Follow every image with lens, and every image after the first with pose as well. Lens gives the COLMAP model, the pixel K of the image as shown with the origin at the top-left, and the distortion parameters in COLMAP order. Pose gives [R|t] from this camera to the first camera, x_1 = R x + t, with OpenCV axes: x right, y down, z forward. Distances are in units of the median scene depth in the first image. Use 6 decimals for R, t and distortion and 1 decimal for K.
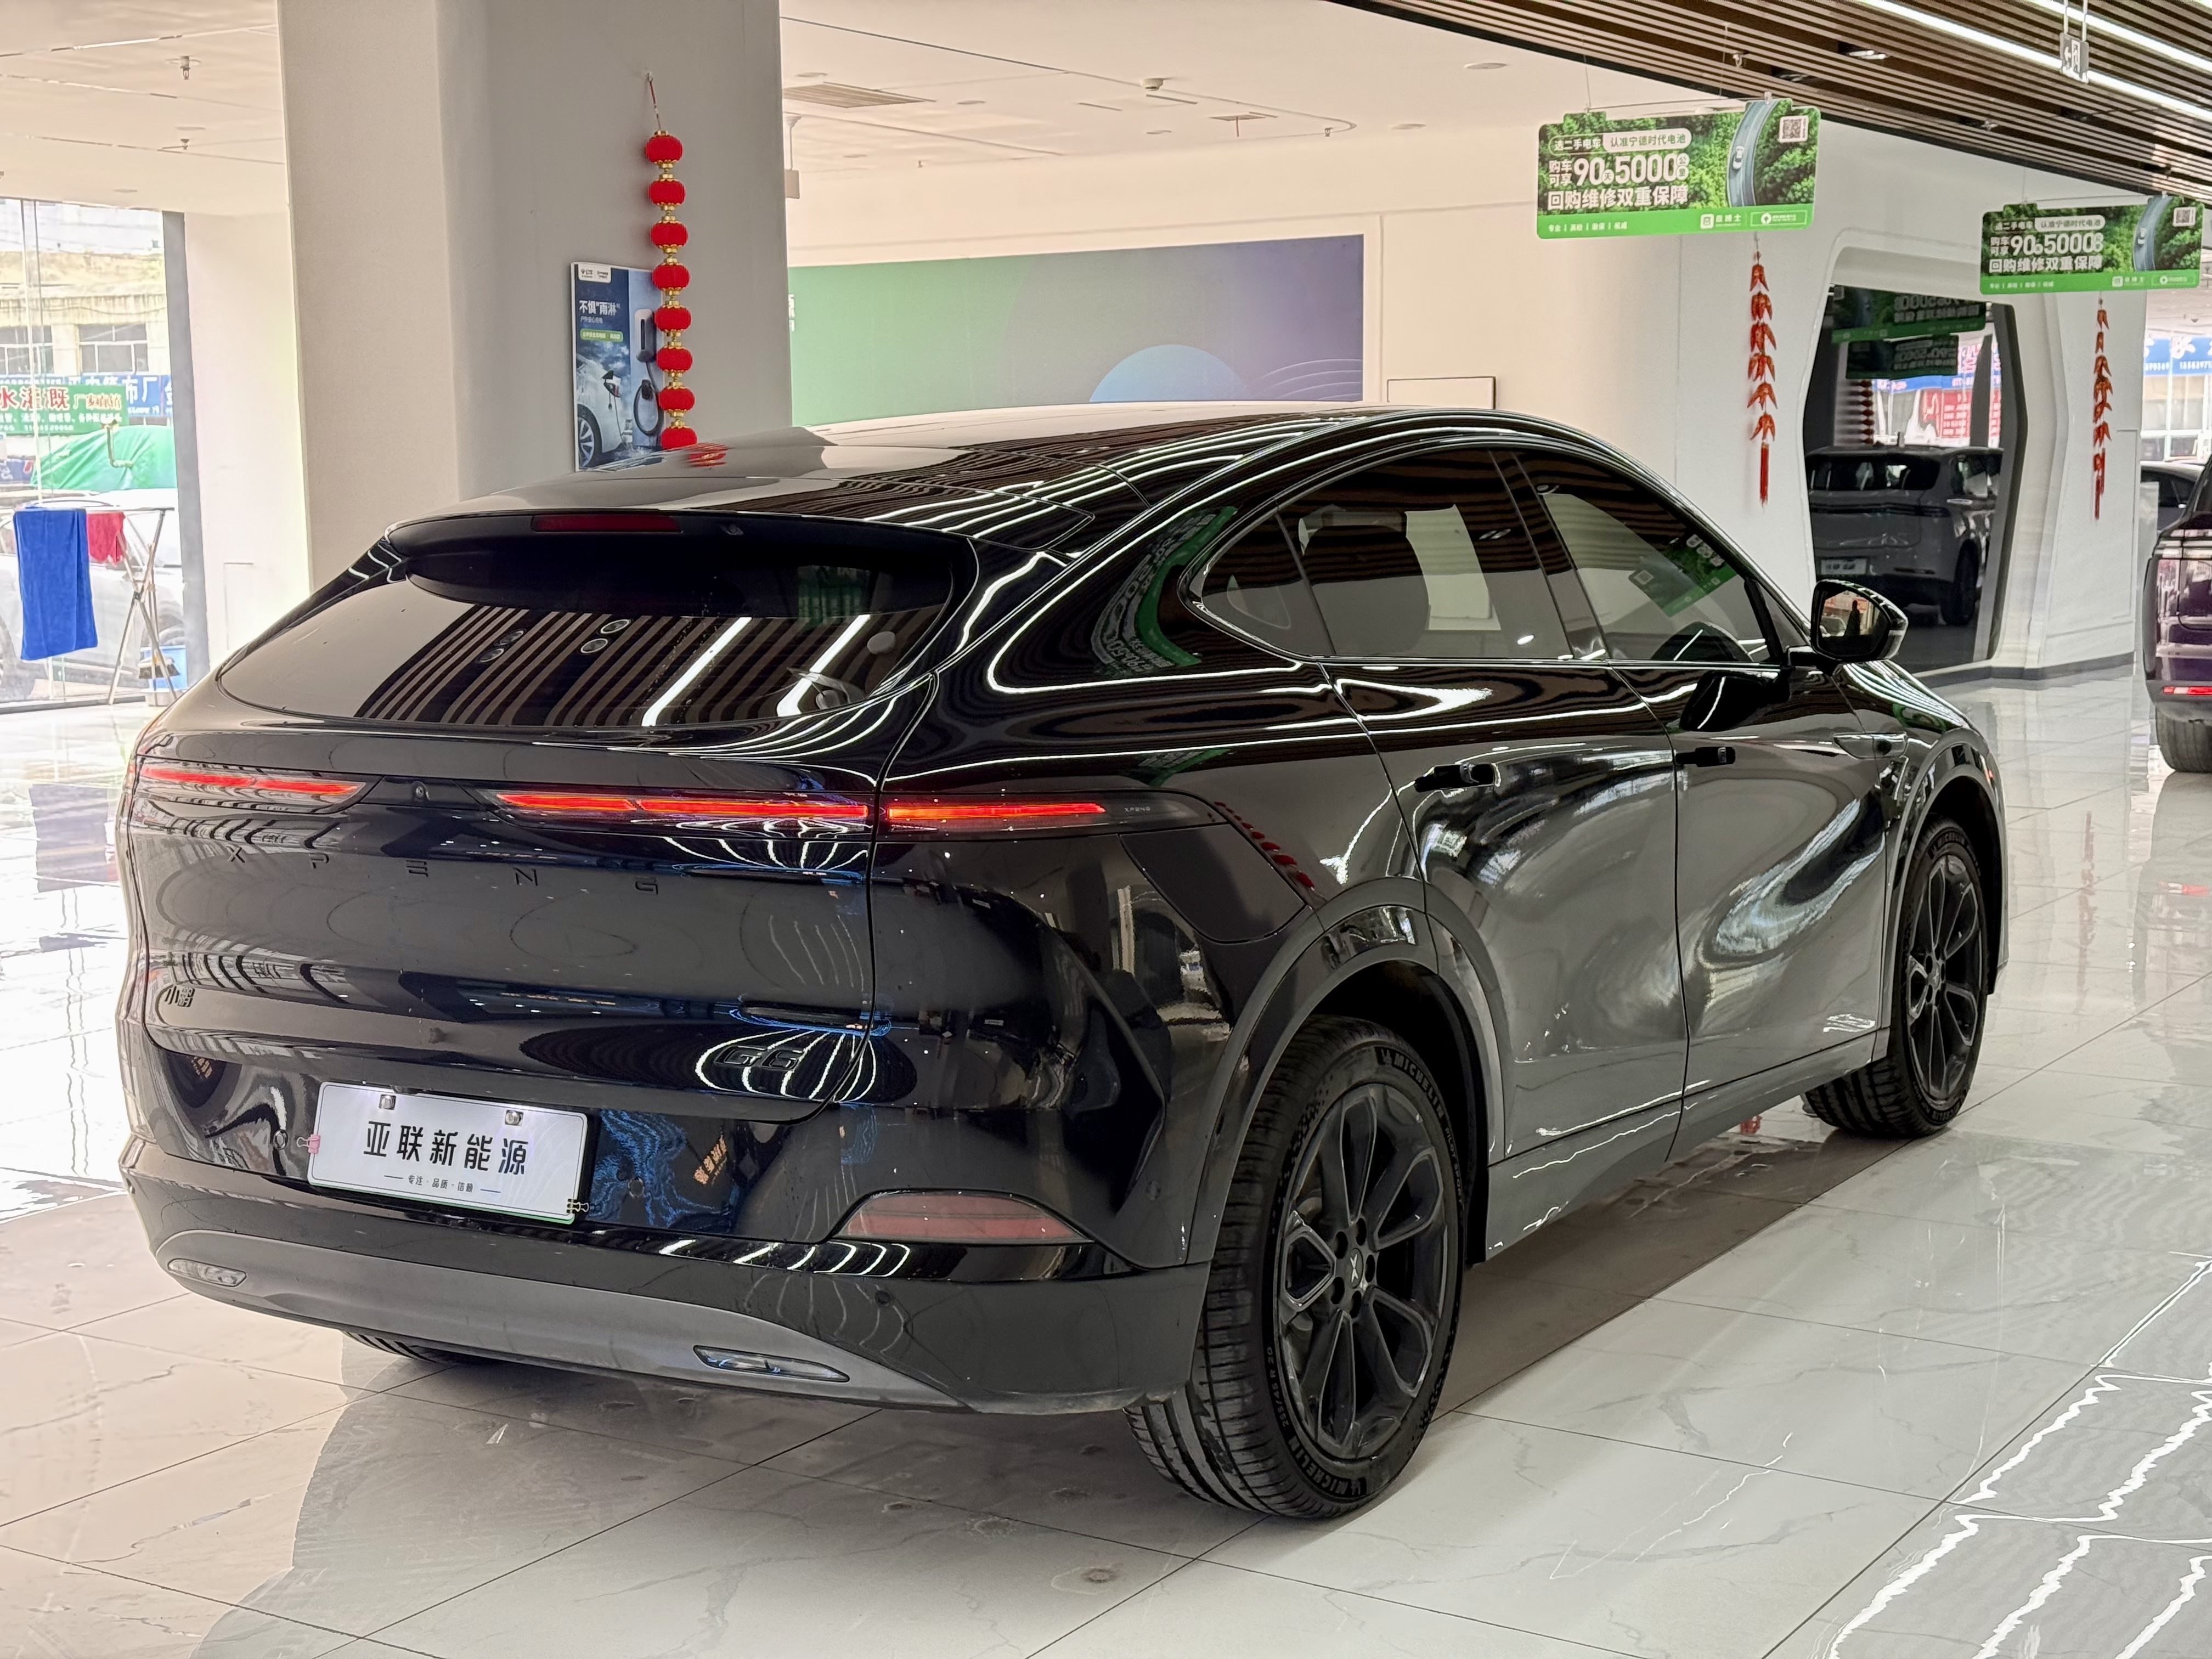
lens RADIAL K [[3043.8, 0, 1125.4], [0, 3043.8, 814.6], [0, 0, 1]] dist [0.126375, 0.000000]
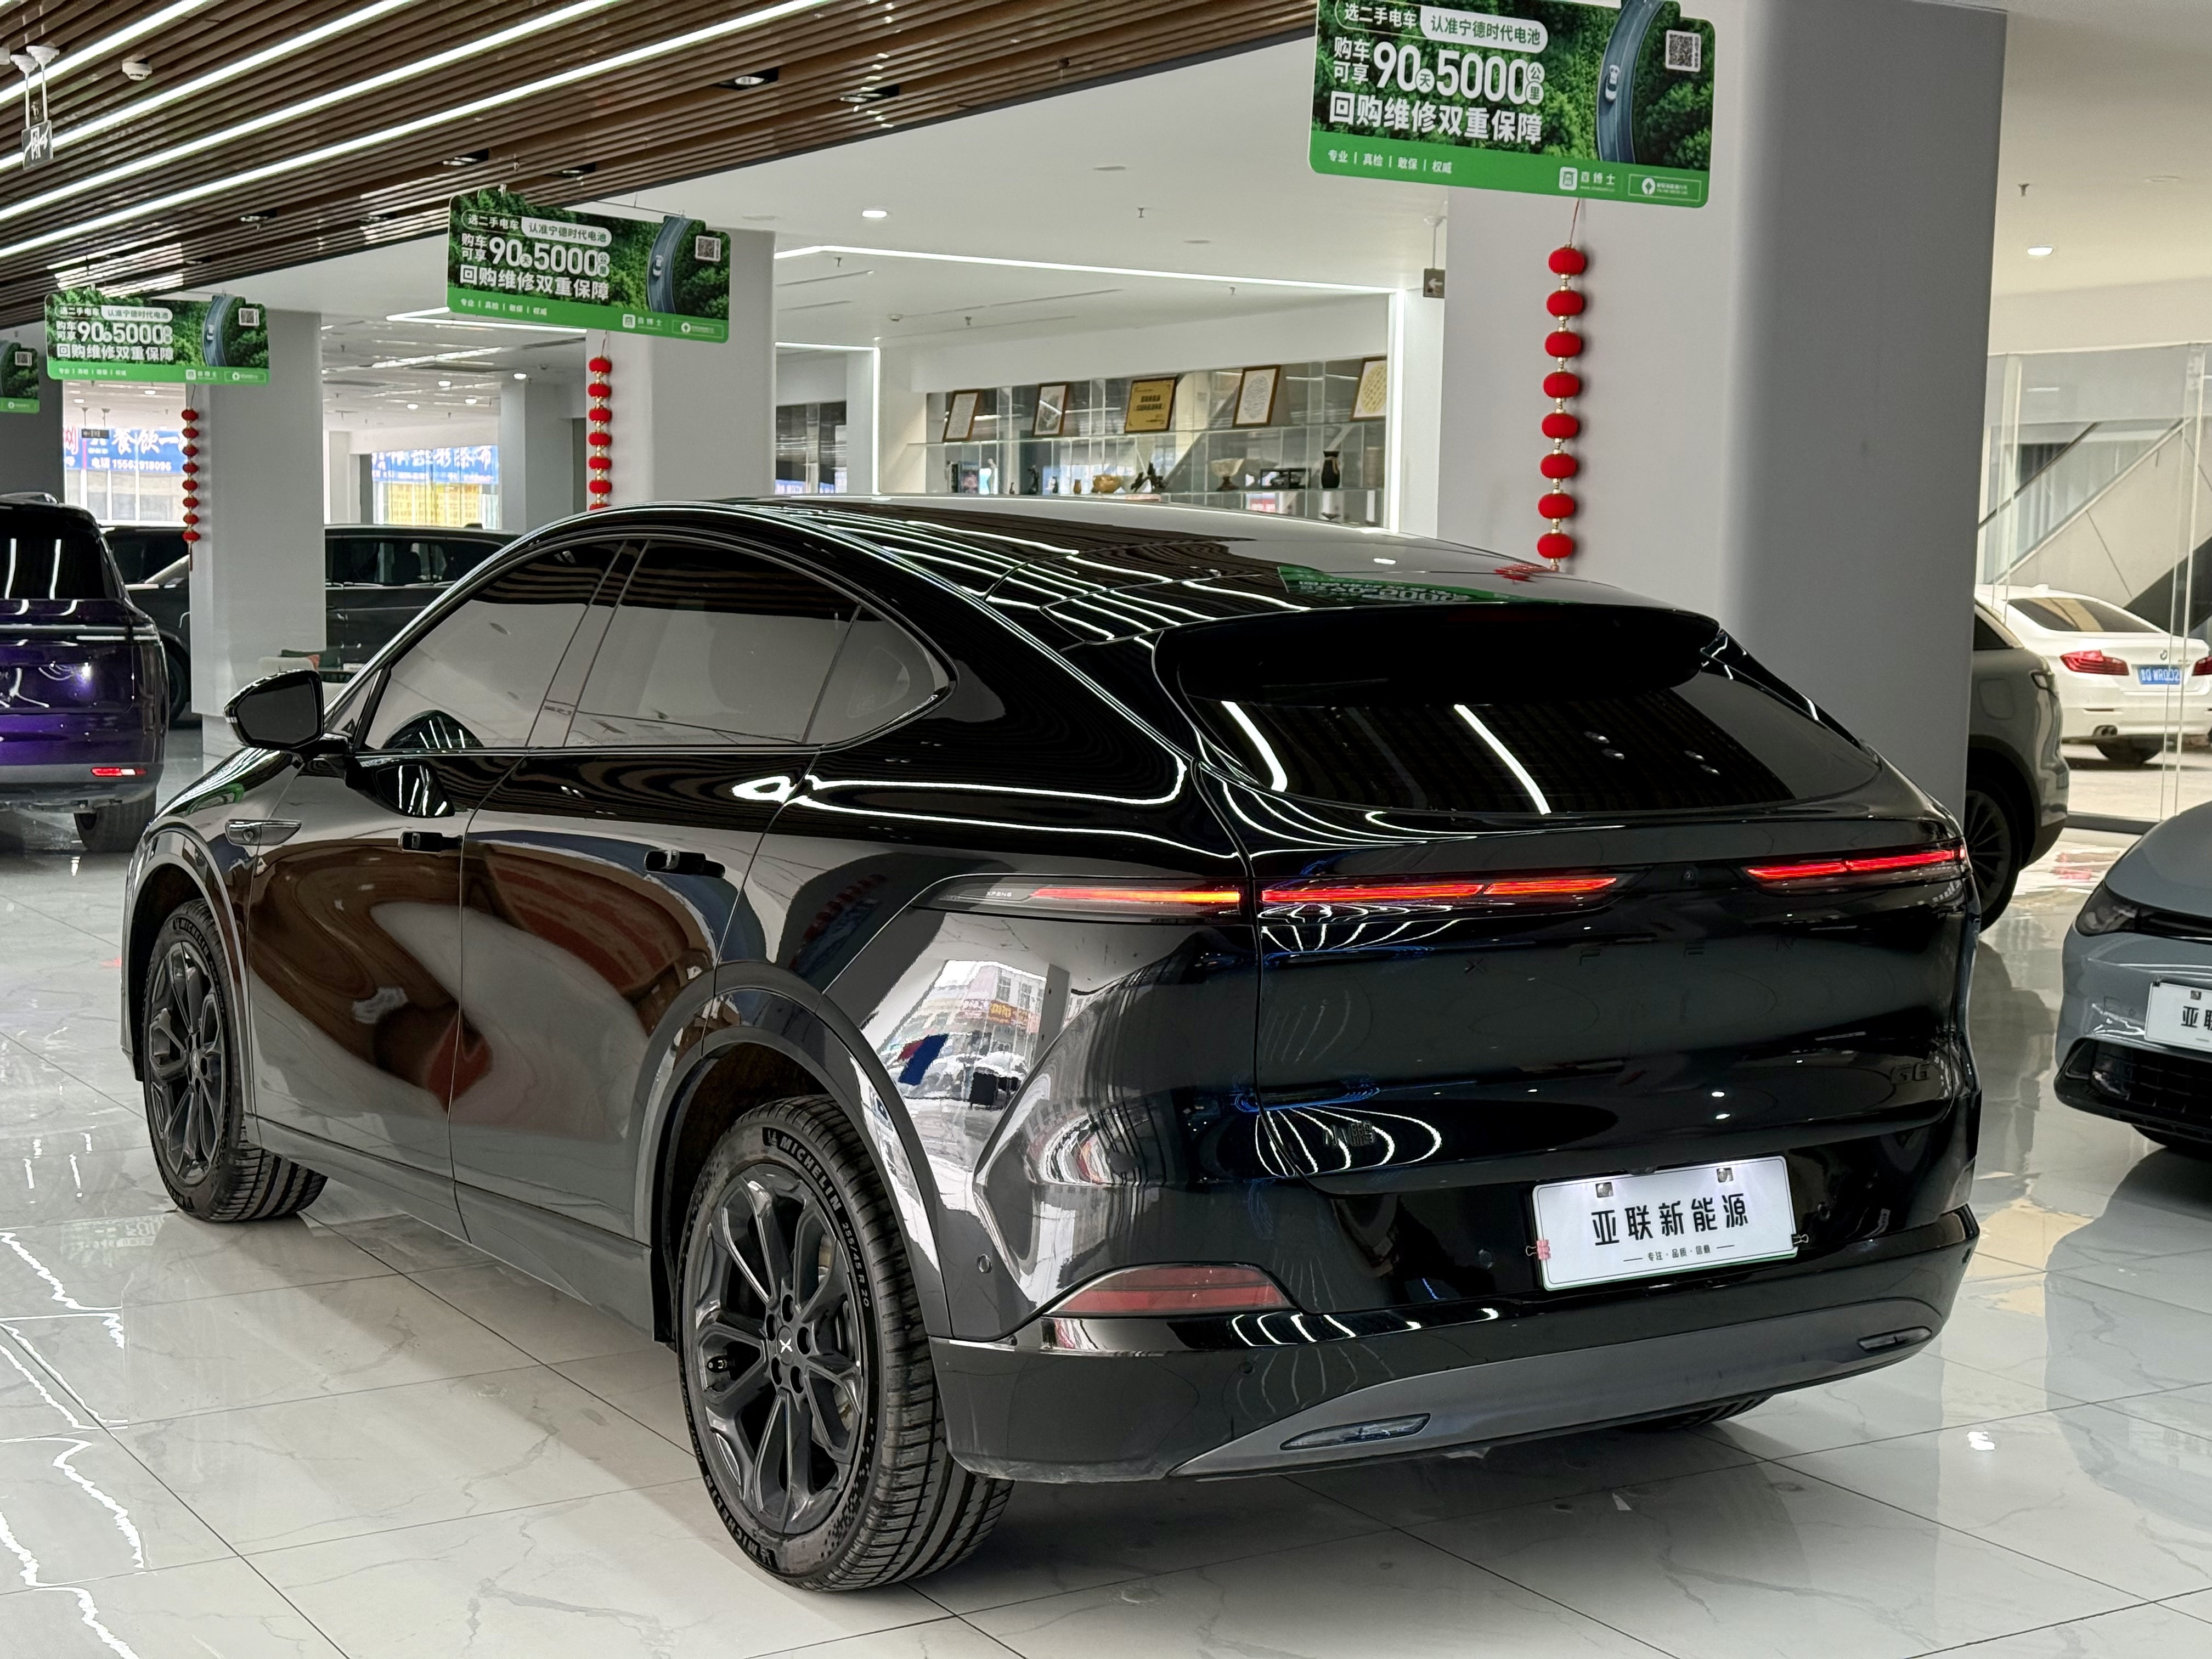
lens RADIAL K [[3043.8, 0, 1108.0], [0, 3043.8, 819.0], [0, 0, 1]] dist [0.126375, 0.000000]
pose [[0.432813, -0.057229, 0.899665, -0.409929], [0.078925, 0.996556, 0.025423, -0.022557], [-0.898022, 0.060003, 0.435840, 0.236922]]
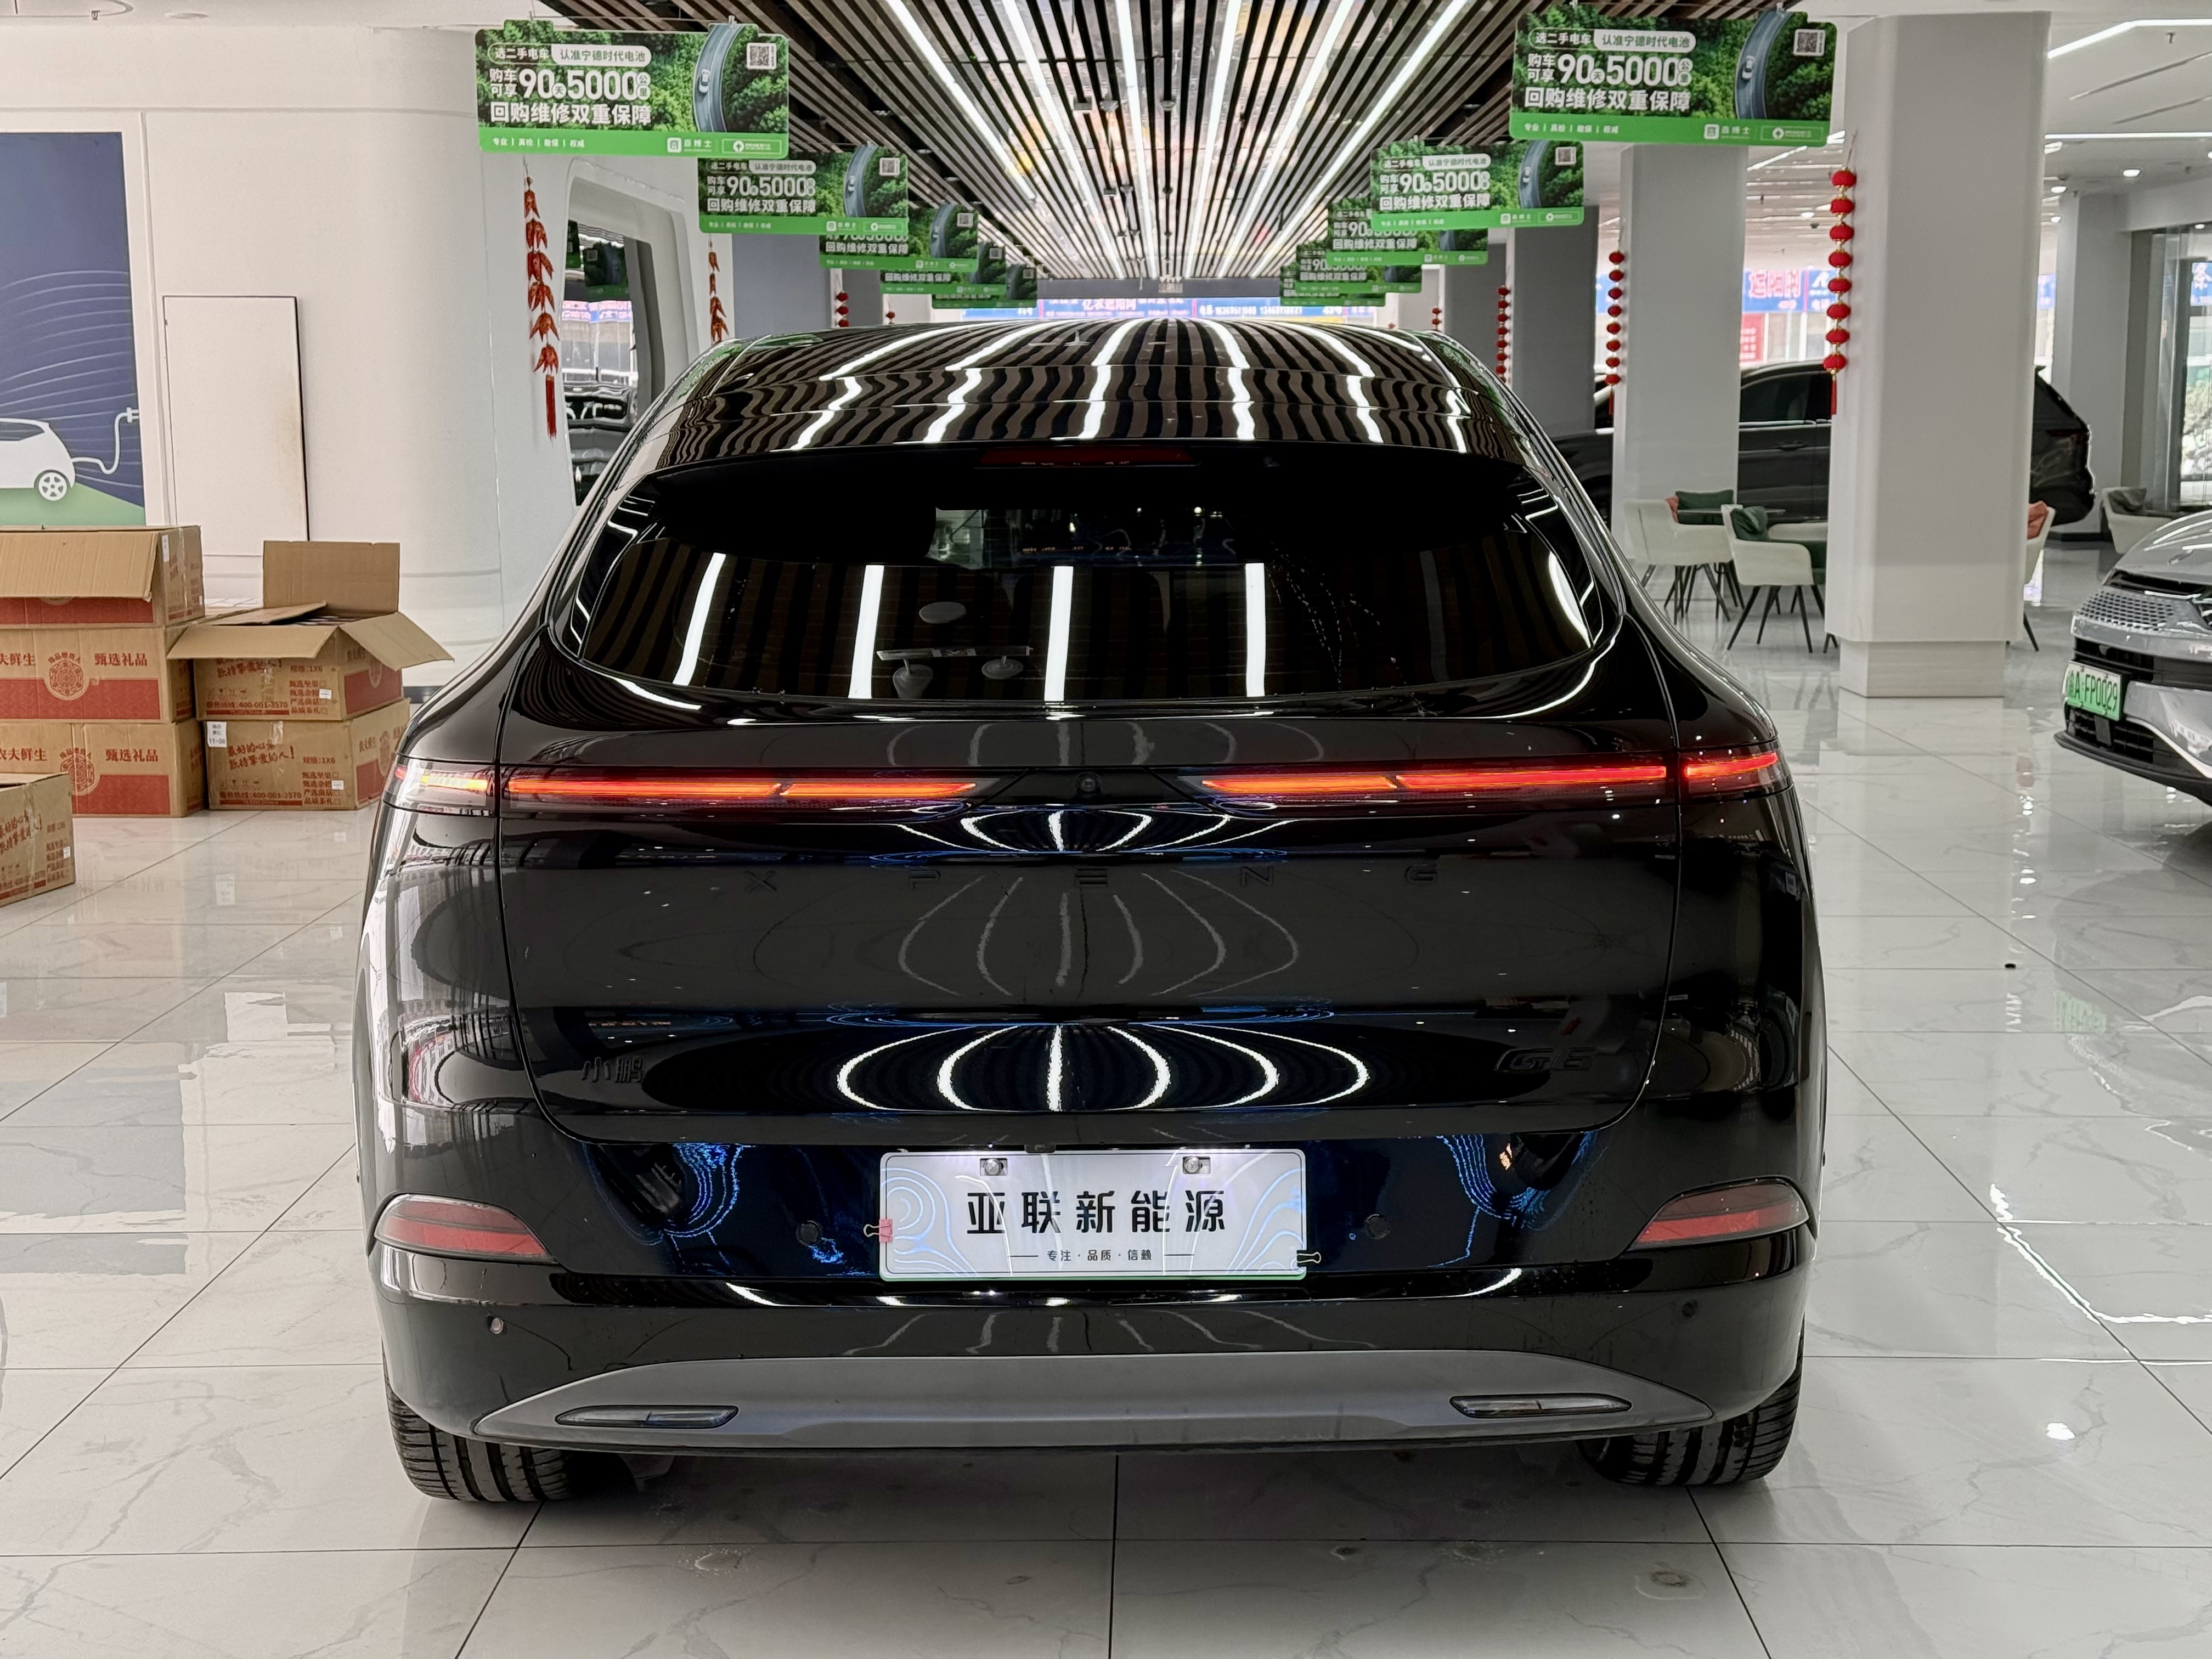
lens RADIAL K [[3043.8, 0, 1108.1], [0, 3043.8, 822.3], [0, 0, 1]] dist [0.126375, 0.000000]
pose [[0.852008, -0.068256, 0.519060, -0.212853], [0.056302, 0.997661, 0.038774, -0.009275], [-0.520492, -0.003812, 0.853858, 0.098823]]
